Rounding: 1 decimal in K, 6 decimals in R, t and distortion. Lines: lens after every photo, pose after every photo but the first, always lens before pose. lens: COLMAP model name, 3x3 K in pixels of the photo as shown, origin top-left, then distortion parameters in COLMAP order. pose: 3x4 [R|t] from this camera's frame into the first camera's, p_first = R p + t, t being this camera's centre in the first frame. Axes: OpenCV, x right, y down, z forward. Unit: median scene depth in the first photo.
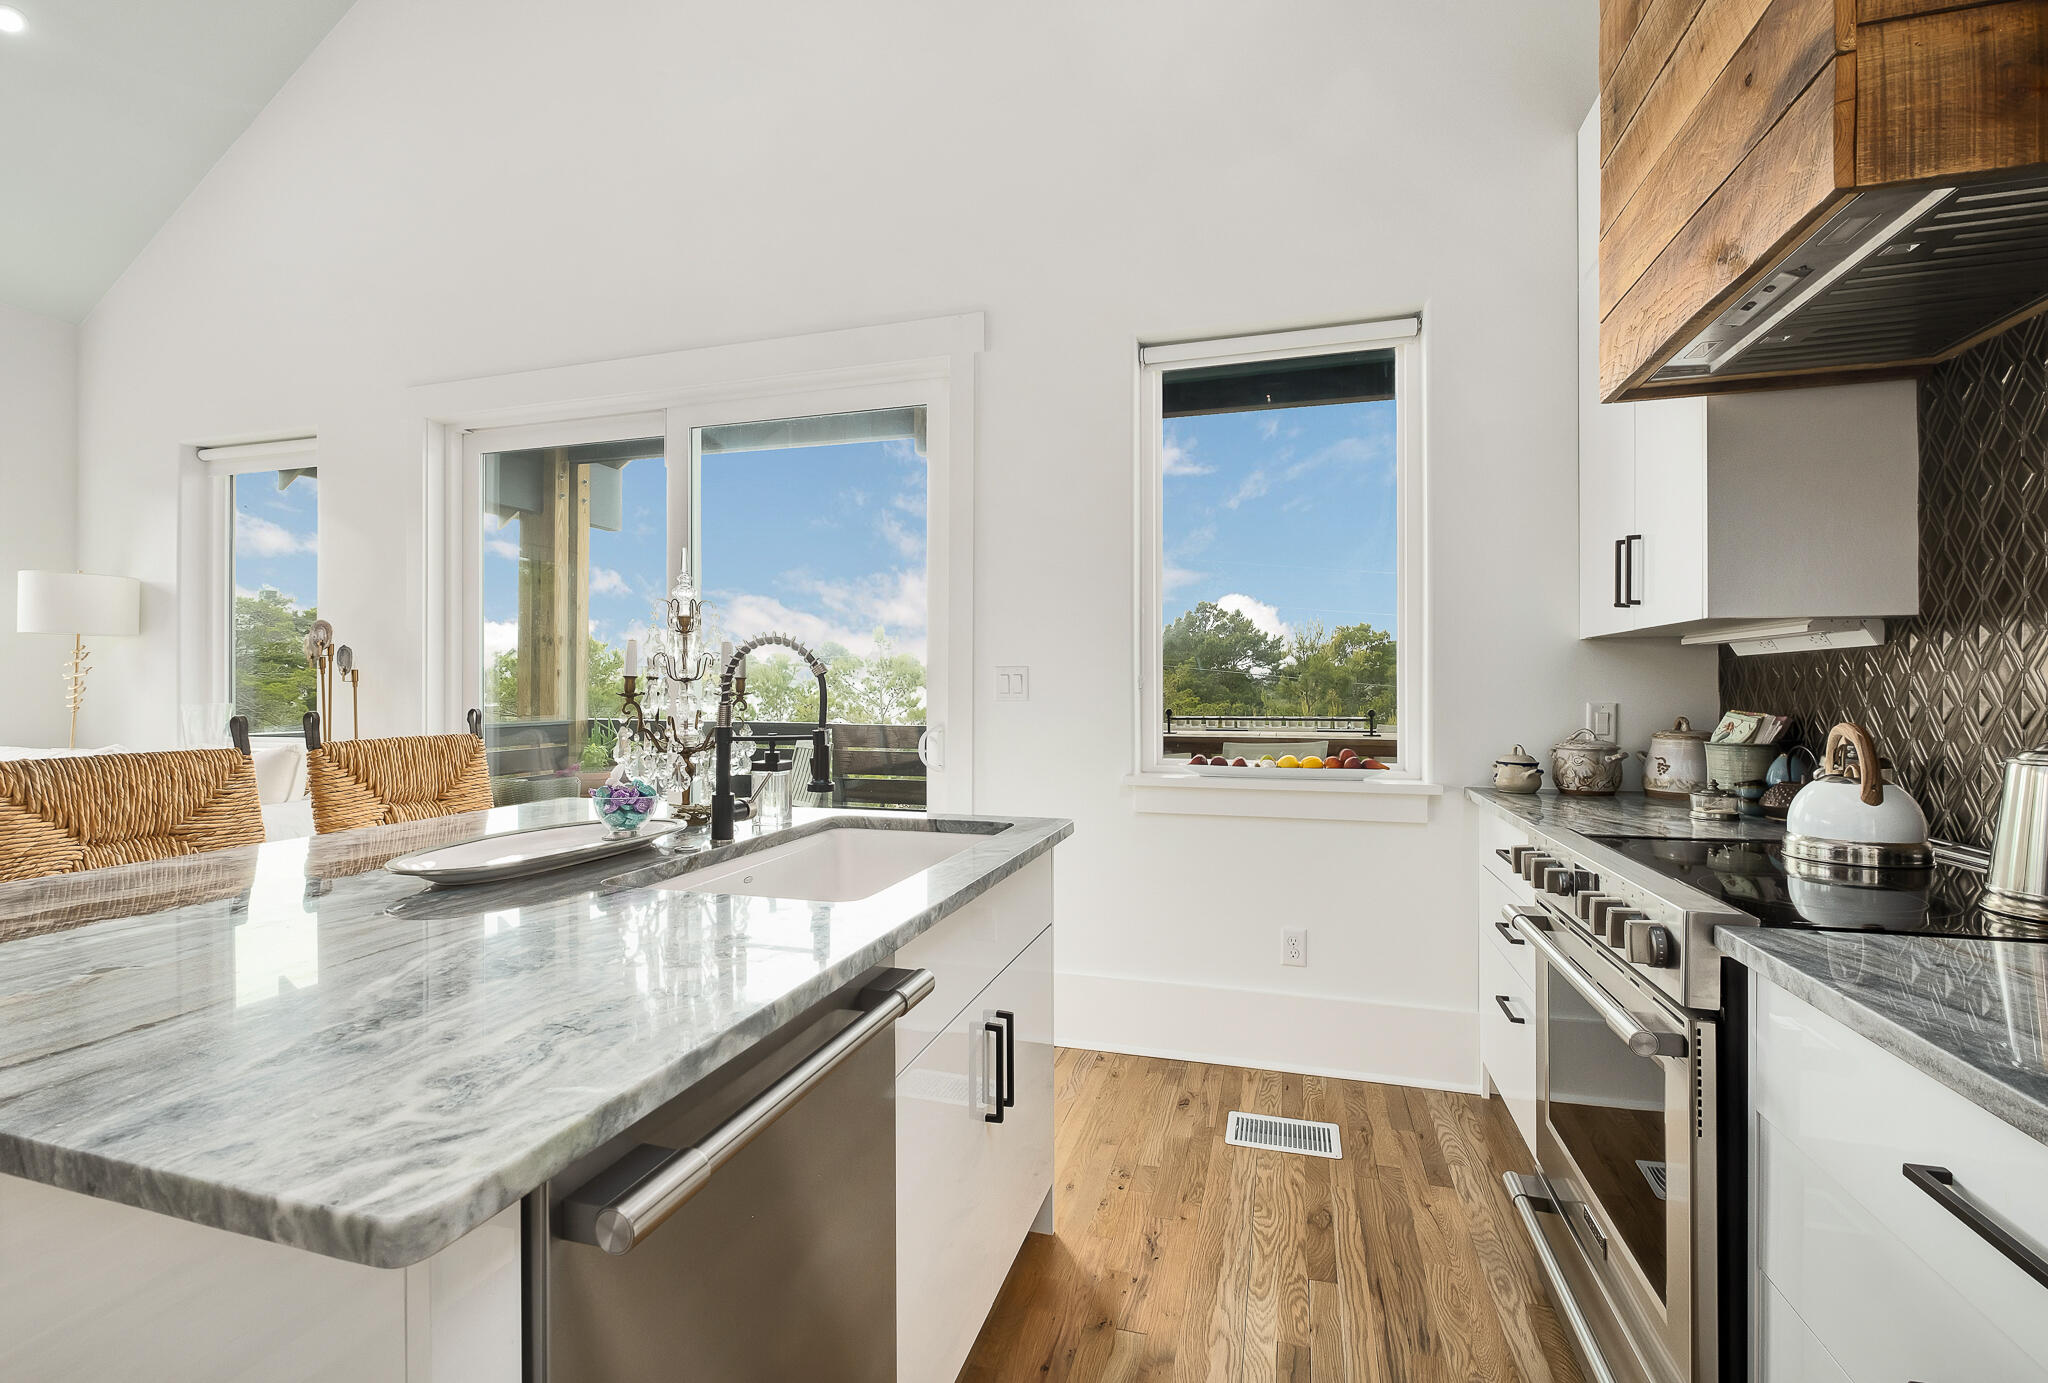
lens RADIAL K [[902.7, 0, 1018.7], [0, 902.7, 685.0], [0, 0, 1]] dist [-0.000801, -0.000012]
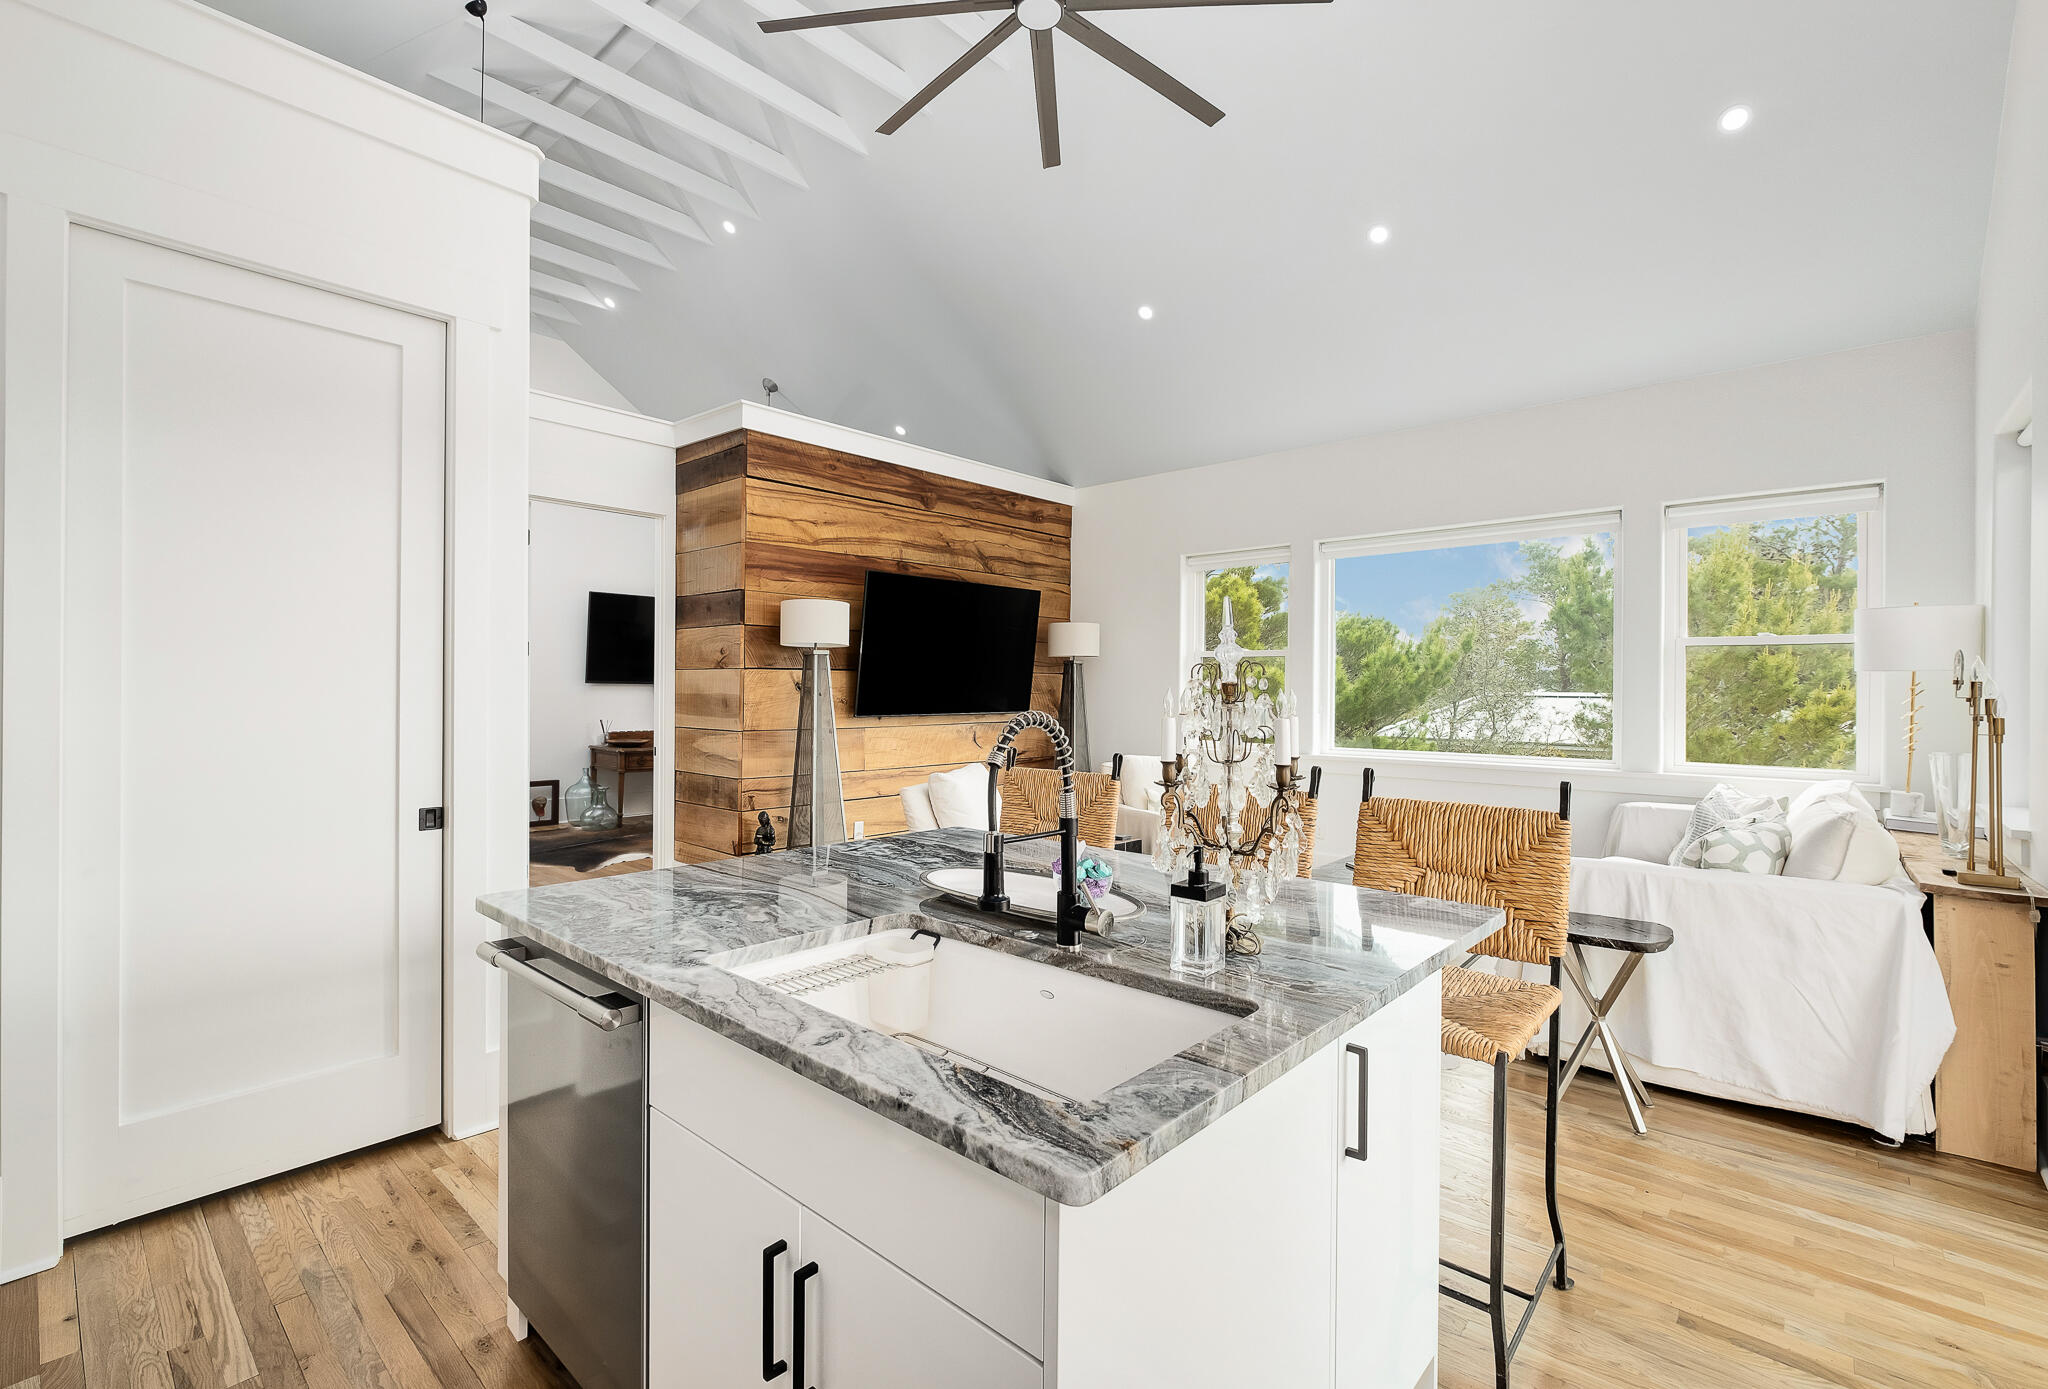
lens RADIAL K [[908.6, 0, 1022.5], [0, 908.6, 688.1], [0, 0, 1]] dist [0.002993, 0.000143]
pose [[-0.433848, -0.000236, -0.900986, 0.434218], [-0.009915, 0.999941, 0.004513, -0.072982], [0.900932, 0.010891, -0.433824, 1.176159]]
